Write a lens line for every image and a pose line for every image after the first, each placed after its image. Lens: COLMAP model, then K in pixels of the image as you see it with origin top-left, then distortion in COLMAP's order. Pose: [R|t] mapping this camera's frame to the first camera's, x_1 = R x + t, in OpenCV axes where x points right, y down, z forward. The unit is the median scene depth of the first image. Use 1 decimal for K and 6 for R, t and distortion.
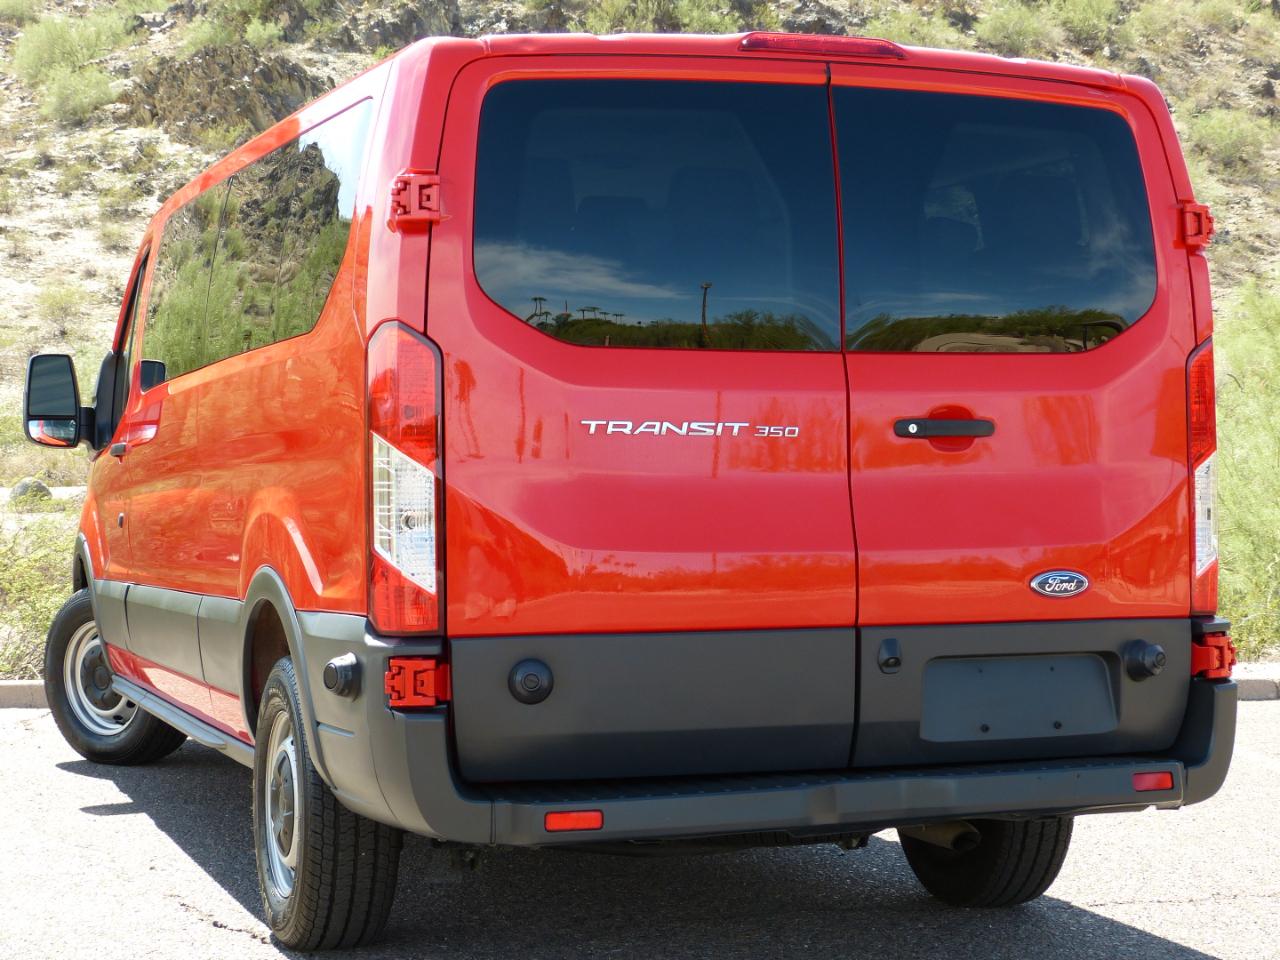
lens RADIAL K [[2506.0, 0, 676.1], [0, 2506.0, 601.2], [0, 0, 1]] dist [0.174671, 0.000000]
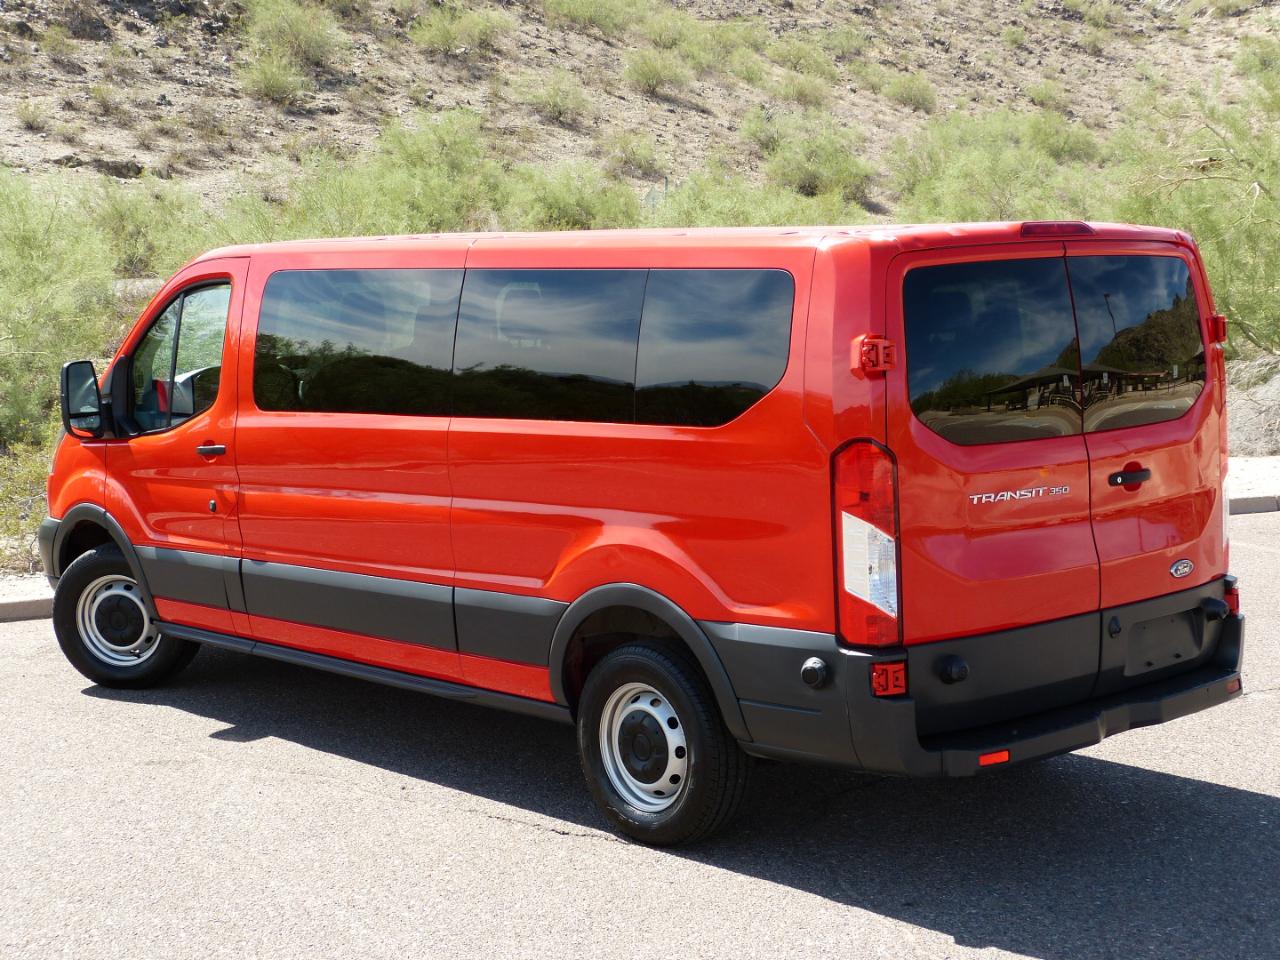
lens RADIAL K [[2210.9, 0, 631.7], [0, 2210.9, 556.8], [0, 0, 1]] dist [0.114611, 0.000000]
pose [[0.925246, -0.072650, 0.372345, -0.699013], [0.040517, 0.994802, 0.093418, -0.161891], [-0.377197, -0.071349, 0.923381, -0.157269]]
